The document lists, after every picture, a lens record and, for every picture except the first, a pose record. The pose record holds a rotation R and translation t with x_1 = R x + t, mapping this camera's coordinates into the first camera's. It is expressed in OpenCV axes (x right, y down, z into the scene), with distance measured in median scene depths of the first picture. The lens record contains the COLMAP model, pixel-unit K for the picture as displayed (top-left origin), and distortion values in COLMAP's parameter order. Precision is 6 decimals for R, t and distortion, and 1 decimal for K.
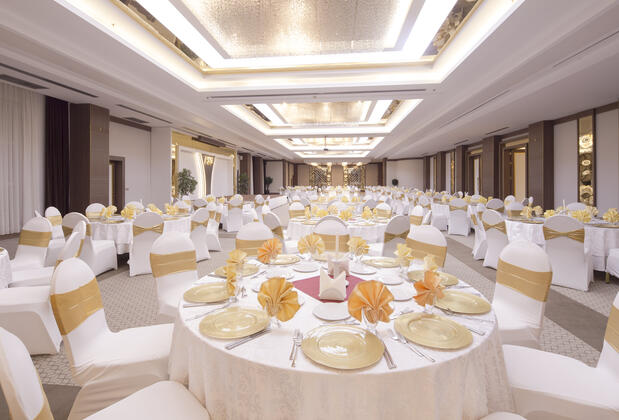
lens RADIAL K [[305.3, 0, 309.5], [0, 305.3, 210.0], [0, 0, 1]] dist [-0.000294, -0.000123]
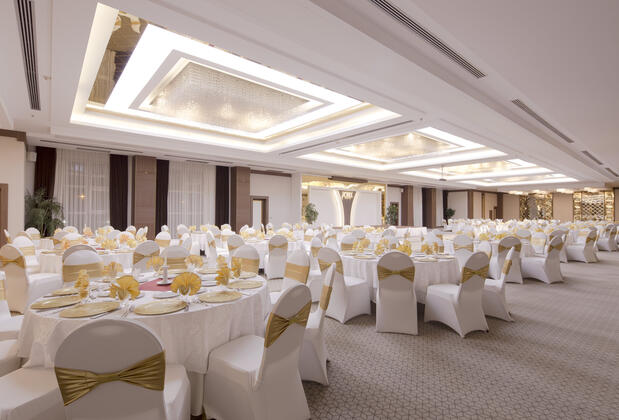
lens RADIAL K [[305.3, 0, 309.5], [0, 305.3, 210.0], [0, 0, 1]] dist [-0.000294, -0.000123]
pose [[0.742404, -0.004979, -0.669934, 0.481107], [-0.065260, 0.994679, -0.079713, -0.000479], [0.666767, 0.102899, 0.738128, 0.040454]]
